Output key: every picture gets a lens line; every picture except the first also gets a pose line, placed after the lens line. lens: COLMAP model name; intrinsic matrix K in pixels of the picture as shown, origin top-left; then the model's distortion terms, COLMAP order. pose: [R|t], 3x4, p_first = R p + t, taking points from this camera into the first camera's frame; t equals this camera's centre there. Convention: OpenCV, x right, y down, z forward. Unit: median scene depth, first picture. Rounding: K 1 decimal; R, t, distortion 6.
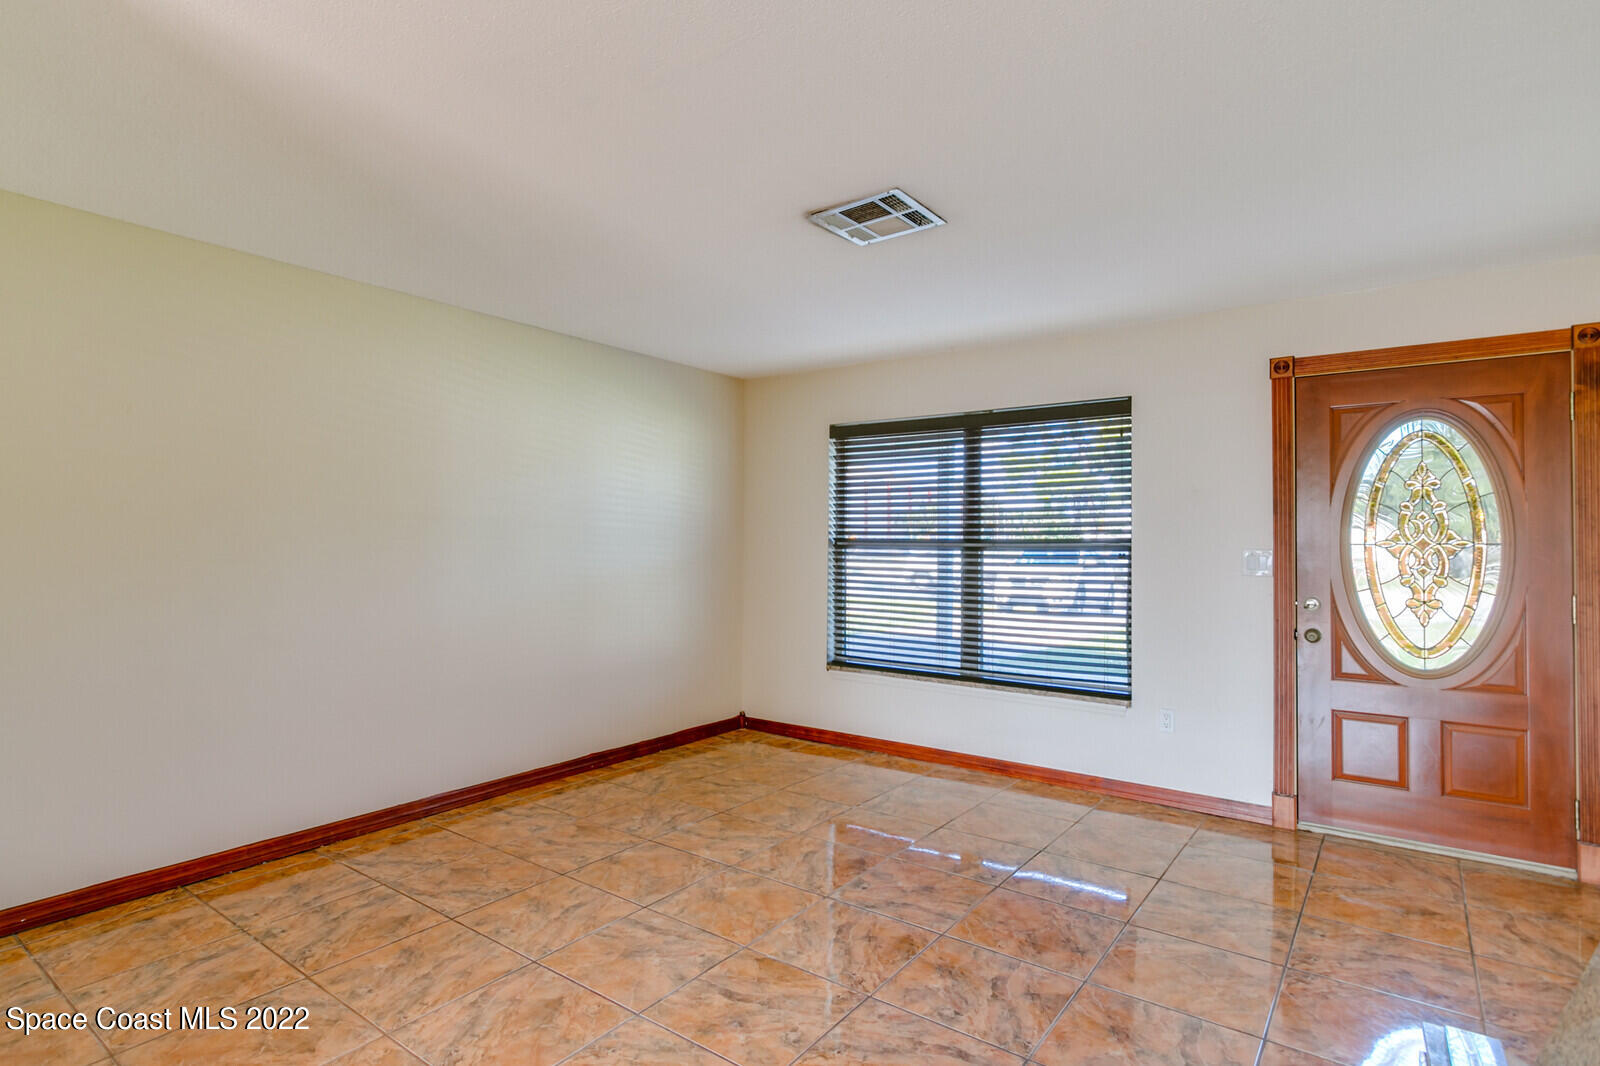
lens RADIAL K [[813.2, 0, 795.9], [0, 813.2, 536.7], [0, 0, 1]] dist [0.022965, -0.015944]
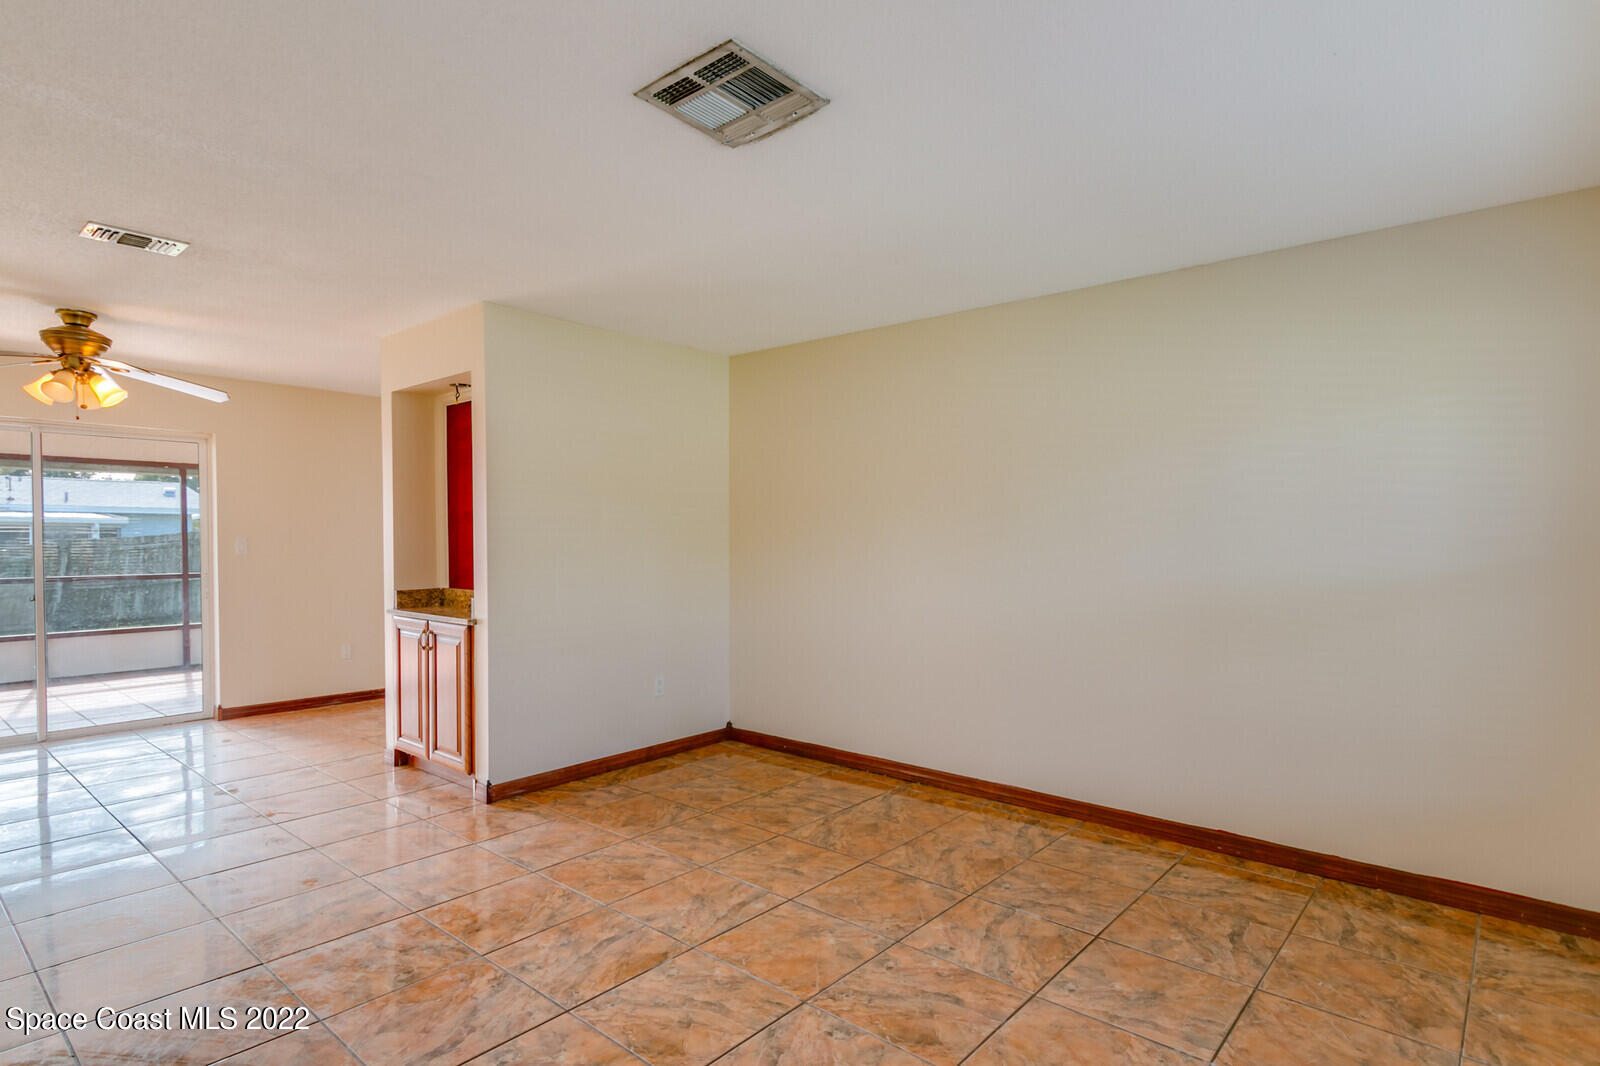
lens RADIAL K [[825.3, 0, 797.4], [0, 825.3, 565.3], [0, 0, 1]] dist [-0.002164, -0.000448]
pose [[-0.071729, 0.029351, -0.996992, 0.735193], [0.001219, 0.999569, 0.029339, 0.004903], [0.997423, 0.000889, -0.071734, 0.959174]]
